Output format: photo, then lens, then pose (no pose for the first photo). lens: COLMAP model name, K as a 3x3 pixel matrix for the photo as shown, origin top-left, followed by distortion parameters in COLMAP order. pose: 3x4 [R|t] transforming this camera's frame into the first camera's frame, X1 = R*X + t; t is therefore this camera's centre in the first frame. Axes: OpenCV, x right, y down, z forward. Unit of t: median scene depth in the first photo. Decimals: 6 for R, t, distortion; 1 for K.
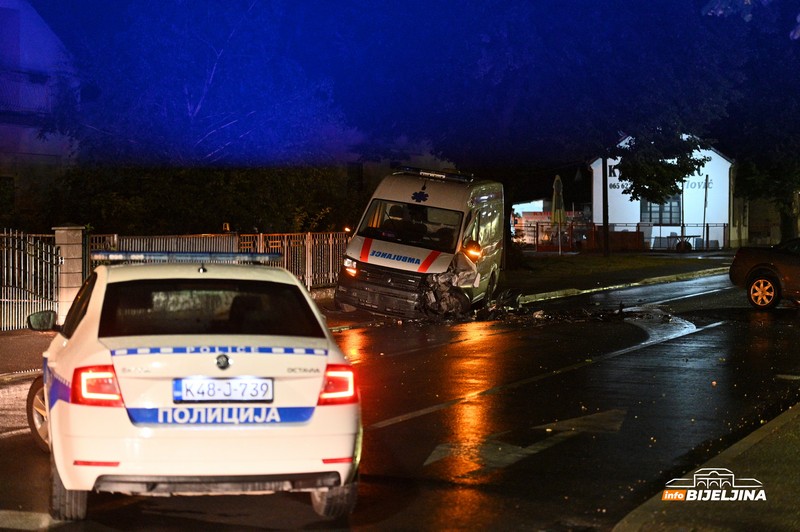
lens RADIAL K [[1938.2, 0, 400.0], [0, 1938.2, 266.0], [0, 0, 1]] dist [0.057702, 0.319086]
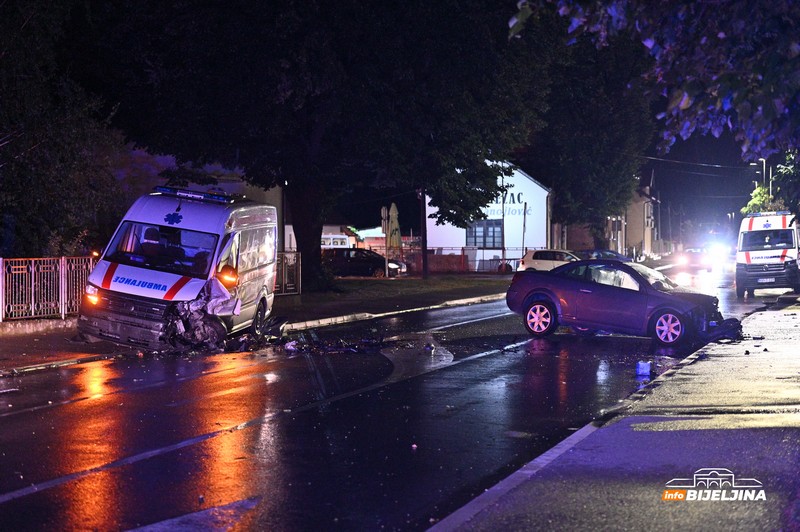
lens RADIAL K [[1692.3, 0, 400.0], [0, 1692.3, 266.0], [0, 0, 1]] dist [-0.021133, -0.108604]
pose [[0.997540, -0.002585, 0.070056, 0.060661], [0.003371, 0.999933, -0.011095, -0.003293], [-0.070022, 0.011304, 0.997481, 0.173830]]
